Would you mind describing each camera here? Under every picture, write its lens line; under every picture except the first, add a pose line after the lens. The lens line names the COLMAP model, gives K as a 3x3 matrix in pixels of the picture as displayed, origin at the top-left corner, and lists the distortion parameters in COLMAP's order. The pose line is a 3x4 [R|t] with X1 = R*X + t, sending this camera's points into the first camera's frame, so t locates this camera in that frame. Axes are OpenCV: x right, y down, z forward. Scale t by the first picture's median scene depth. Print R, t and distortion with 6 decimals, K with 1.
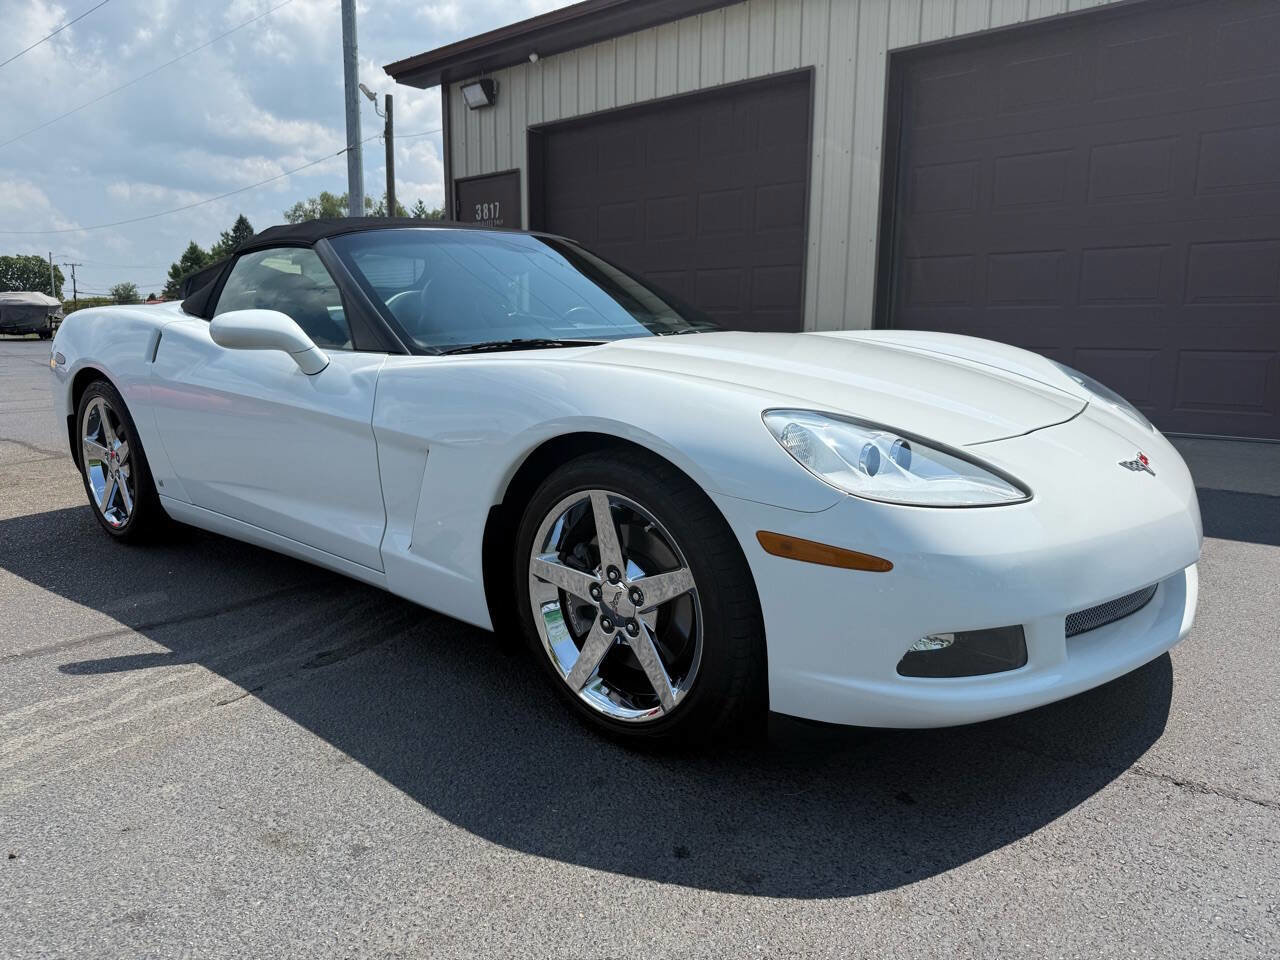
lens RADIAL K [[906.9, 0, 632.3], [0, 906.9, 480.4], [0, 0, 1]] dist [0.005323, -0.011889]
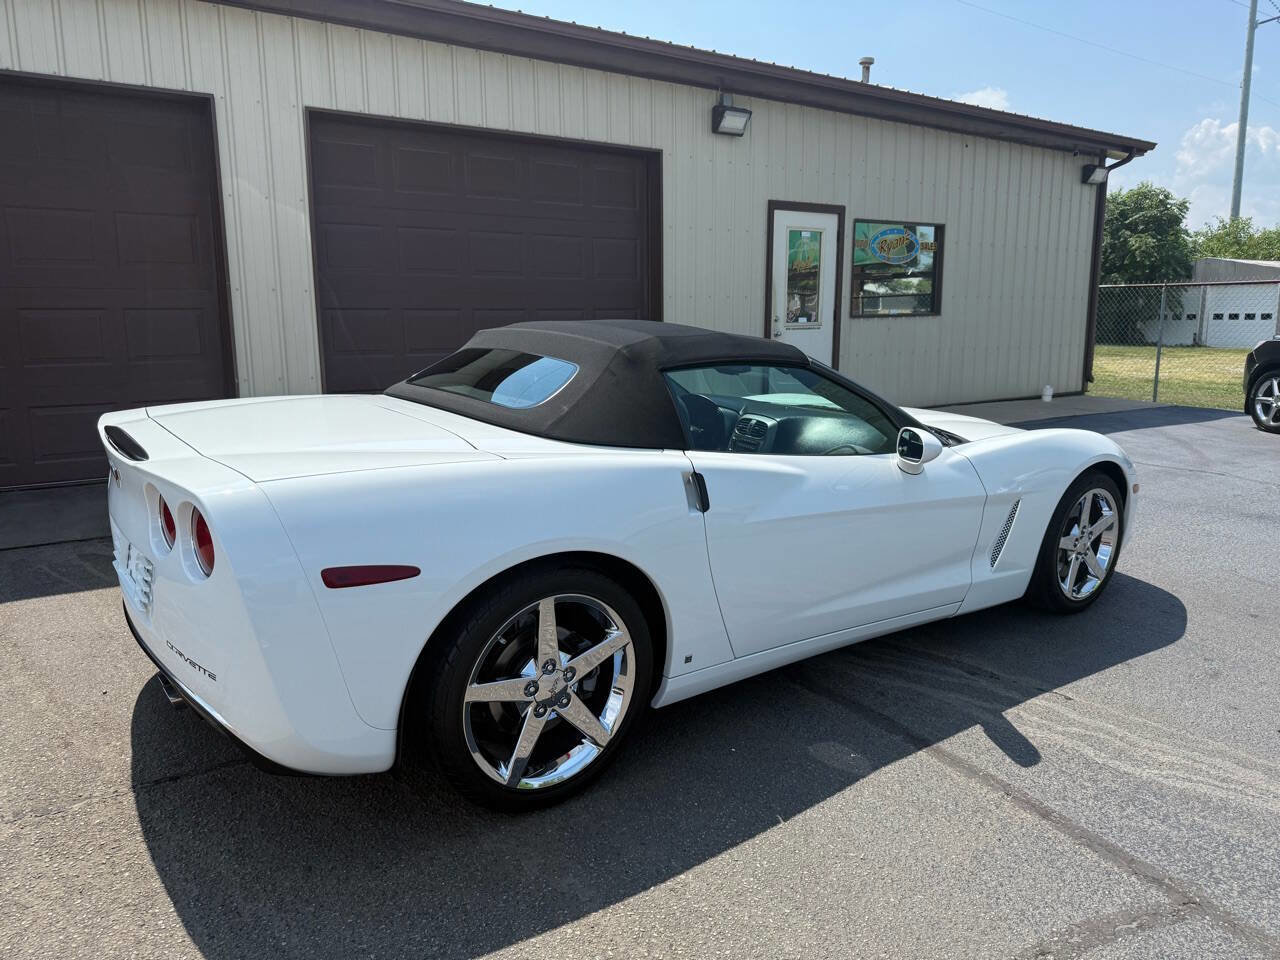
lens RADIAL K [[906.9, 0, 632.6], [0, 906.9, 484.3], [0, 0, 1]] dist [0.005323, -0.011889]
pose [[0.222384, -0.180942, 0.958021, -1.203191], [0.169221, 0.974877, 0.144844, -0.257110], [-0.960161, 0.129906, 0.247417, 0.791893]]
